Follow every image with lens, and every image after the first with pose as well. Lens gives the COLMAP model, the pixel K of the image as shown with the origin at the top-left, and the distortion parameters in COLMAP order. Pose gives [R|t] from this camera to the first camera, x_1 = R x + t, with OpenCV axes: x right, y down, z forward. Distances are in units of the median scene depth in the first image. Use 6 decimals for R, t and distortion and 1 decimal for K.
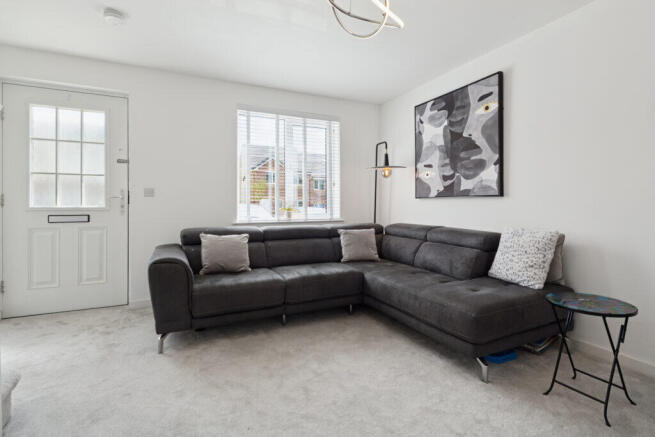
lens RADIAL K [[315.9, 0, 328.4], [0, 315.9, 215.4], [0, 0, 1]] dist [0.002773, -0.001174]
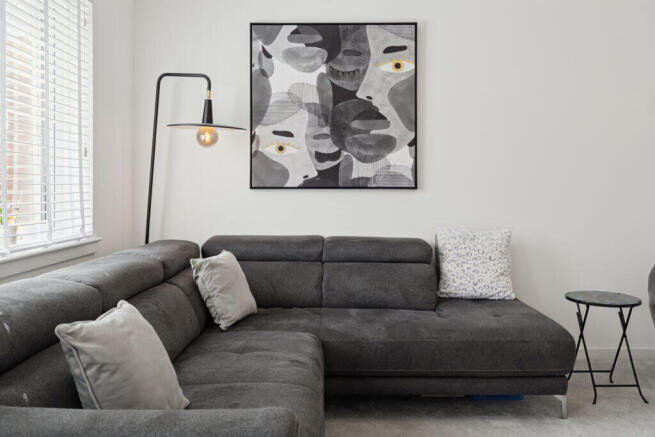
lens RADIAL K [[564.5, 0, 328.4], [0, 564.5, 194.6], [0, 0, 1]] dist [-0.015588, 0.013387]
pose [[0.447375, -0.003536, 0.894340, -0.655830], [0.028847, 0.999529, -0.010478, -0.034997], [-0.893881, 0.030487, 0.447266, 0.528792]]
